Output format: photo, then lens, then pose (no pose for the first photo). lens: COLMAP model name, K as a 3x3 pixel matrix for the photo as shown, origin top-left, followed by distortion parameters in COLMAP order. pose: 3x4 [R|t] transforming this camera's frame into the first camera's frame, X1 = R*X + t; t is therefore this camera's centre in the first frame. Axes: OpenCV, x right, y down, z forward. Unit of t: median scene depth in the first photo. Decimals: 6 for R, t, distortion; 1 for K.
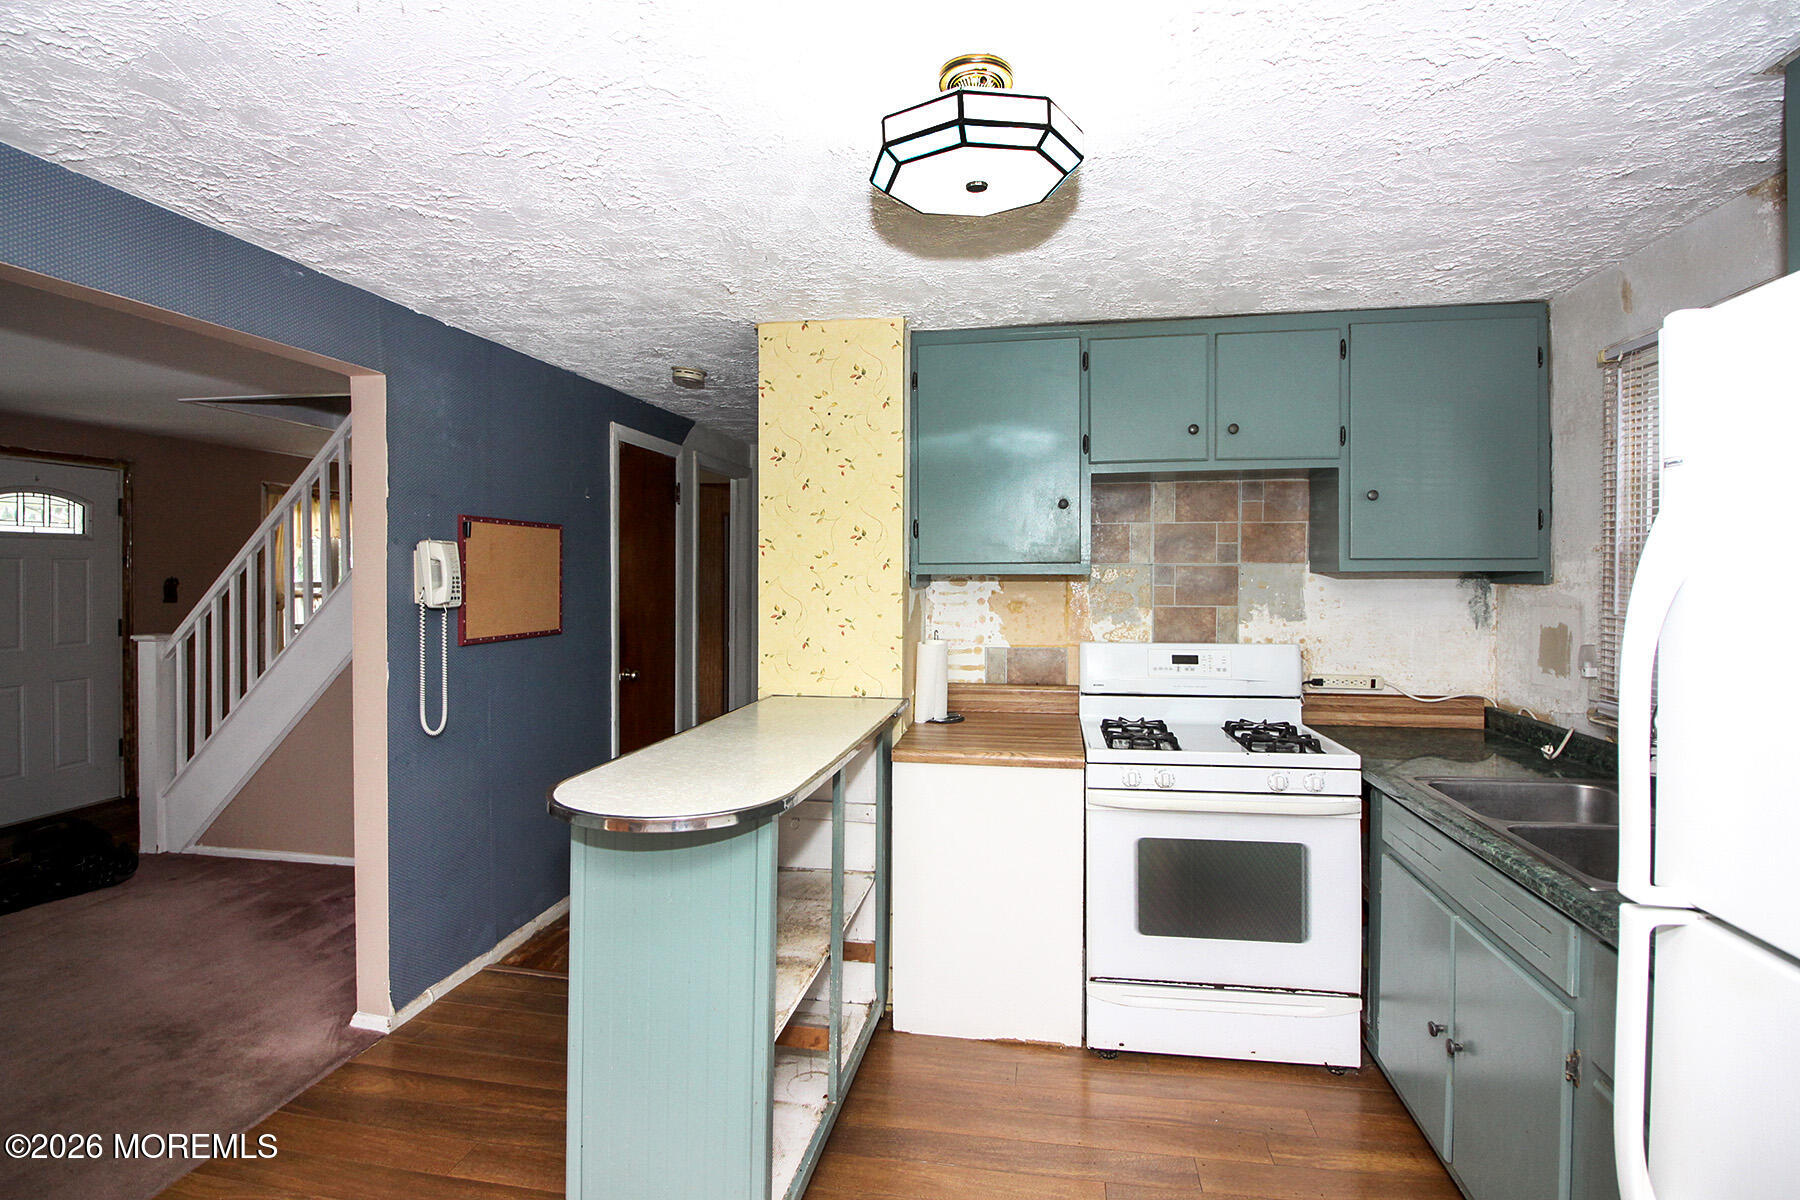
lens RADIAL K [[845.9, 0, 931.3], [0, 845.9, 586.7], [0, 0, 1]] dist [-0.010294, -0.003363]
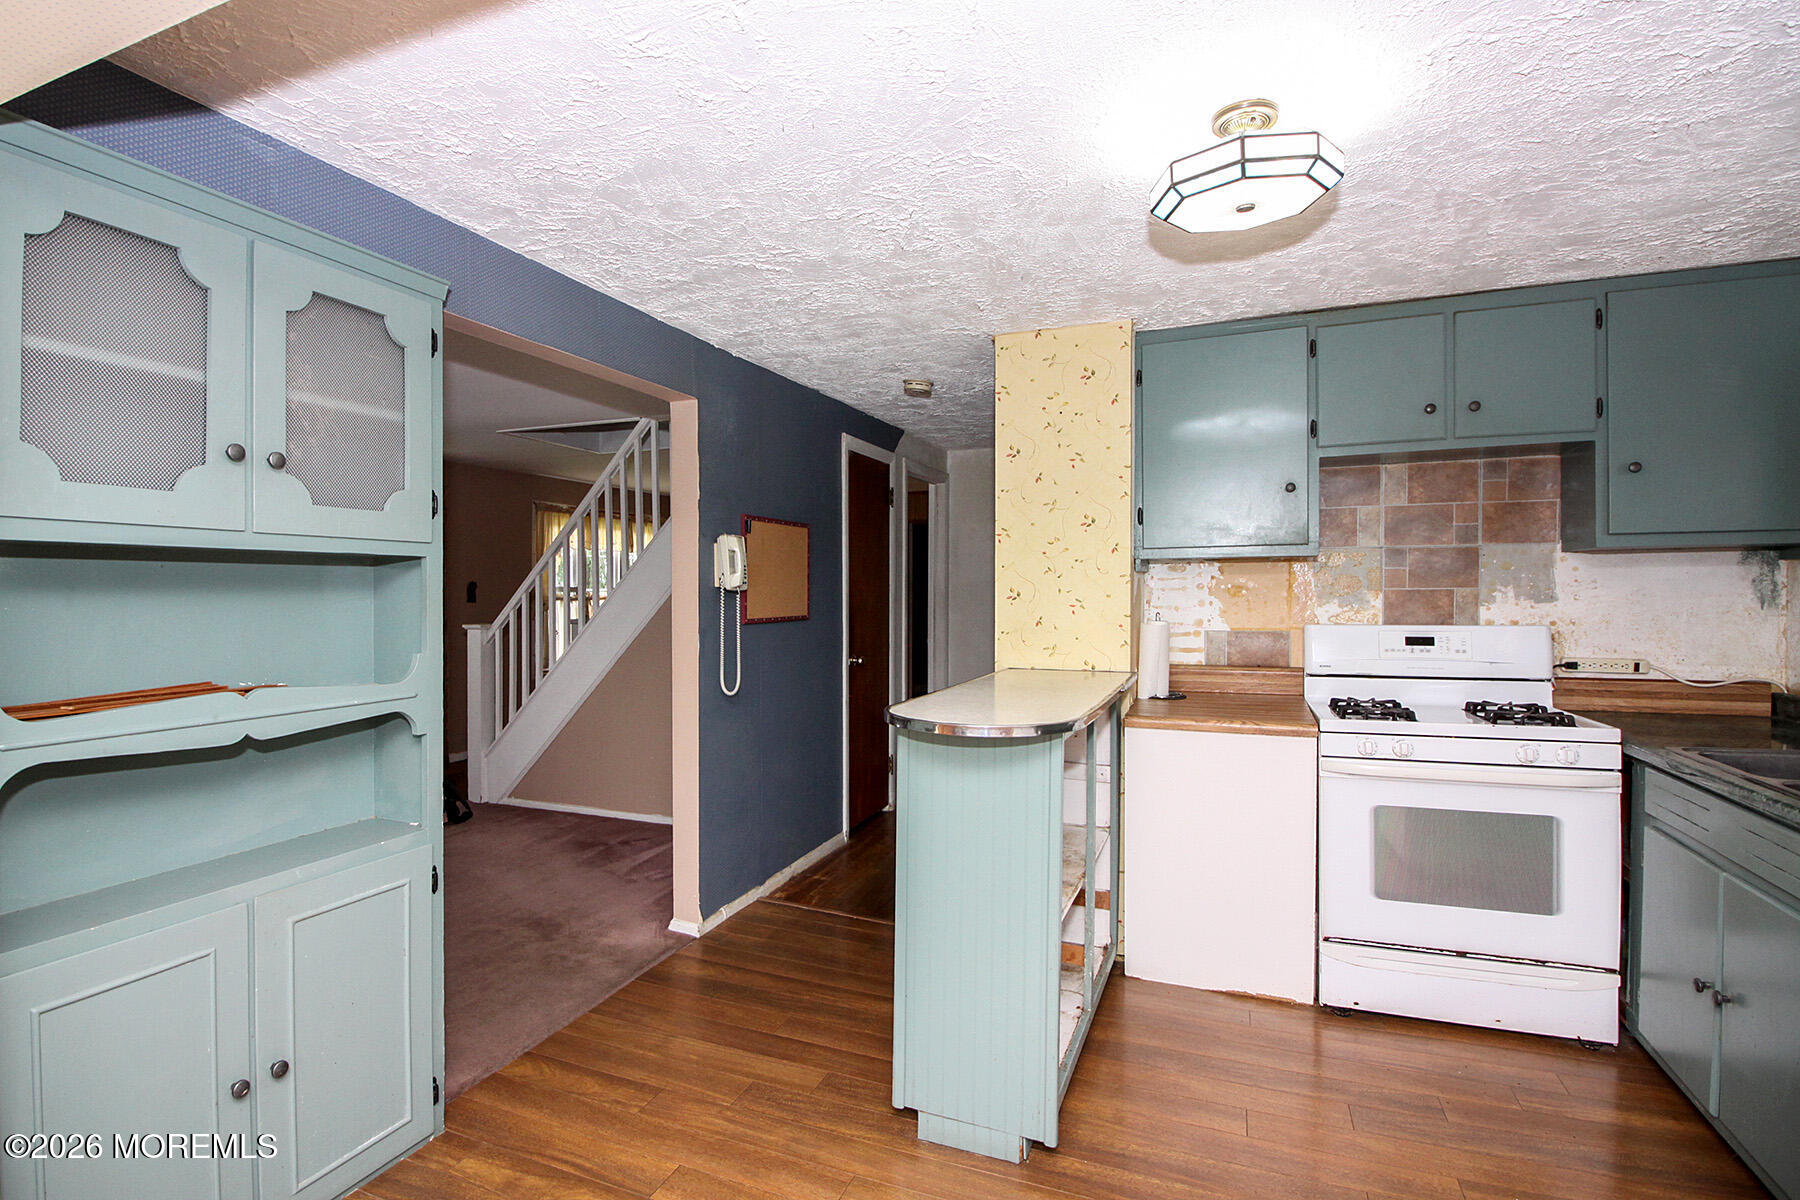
lens RADIAL K [[886.7, 0, 870.3], [0, 886.7, 607.7], [0, 0, 1]] dist [-0.012375, -0.008395]
pose [[0.970931, -0.002914, -0.239342, -0.089811], [0.003745, 0.999988, 0.003015, 0.046458], [0.239330, -0.003823, 0.970931, -0.184829]]
